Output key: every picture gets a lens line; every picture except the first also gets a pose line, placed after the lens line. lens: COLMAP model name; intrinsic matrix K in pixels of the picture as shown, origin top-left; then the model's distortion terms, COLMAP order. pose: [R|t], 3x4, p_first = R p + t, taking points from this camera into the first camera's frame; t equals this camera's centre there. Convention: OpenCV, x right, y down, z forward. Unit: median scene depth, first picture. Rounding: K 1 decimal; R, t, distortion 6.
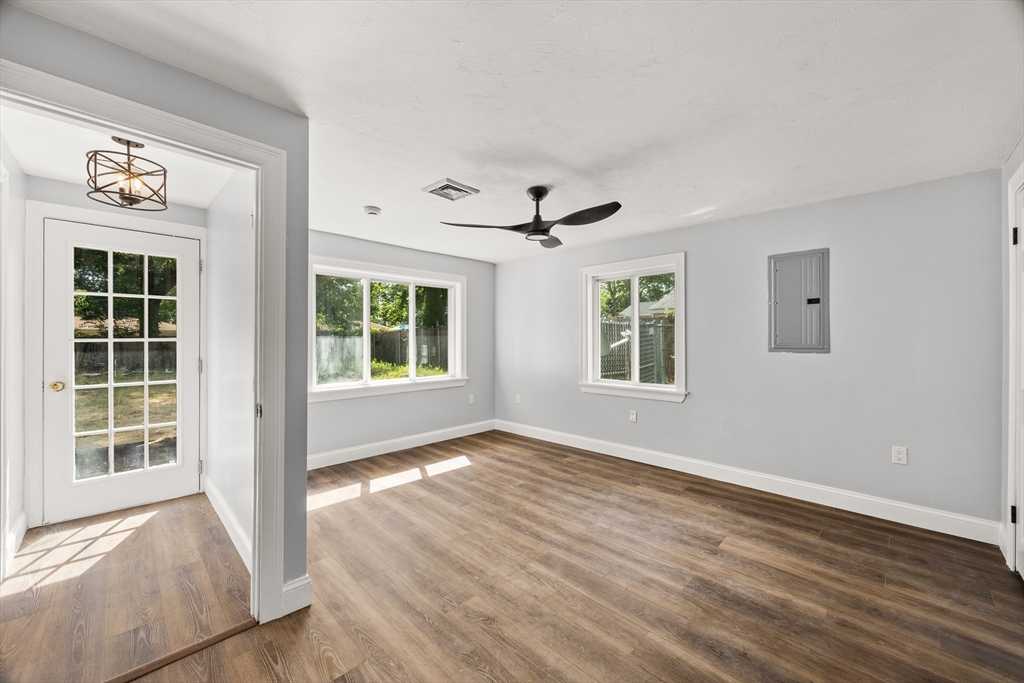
lens RADIAL K [[392.0, 0, 512.6], [0, 392.0, 339.7], [0, 0, 1]] dist [0.002115, 0.000020]
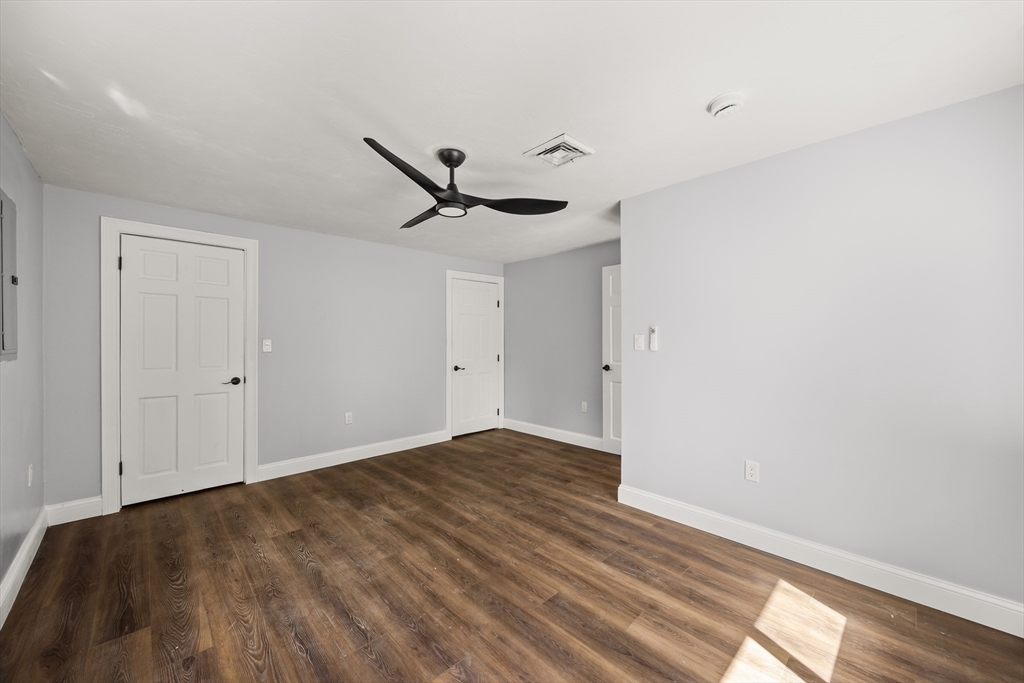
lens RADIAL K [[392.0, 0, 511.5], [0, 392.0, 339.2], [0, 0, 1]] dist [0.002115, 0.000020]
pose [[-0.999698, 0.001841, 0.024521, -0.084569], [0.001880, 0.999997, 0.001536, 0.000488], [-0.024518, 0.001581, -0.999698, 1.943298]]
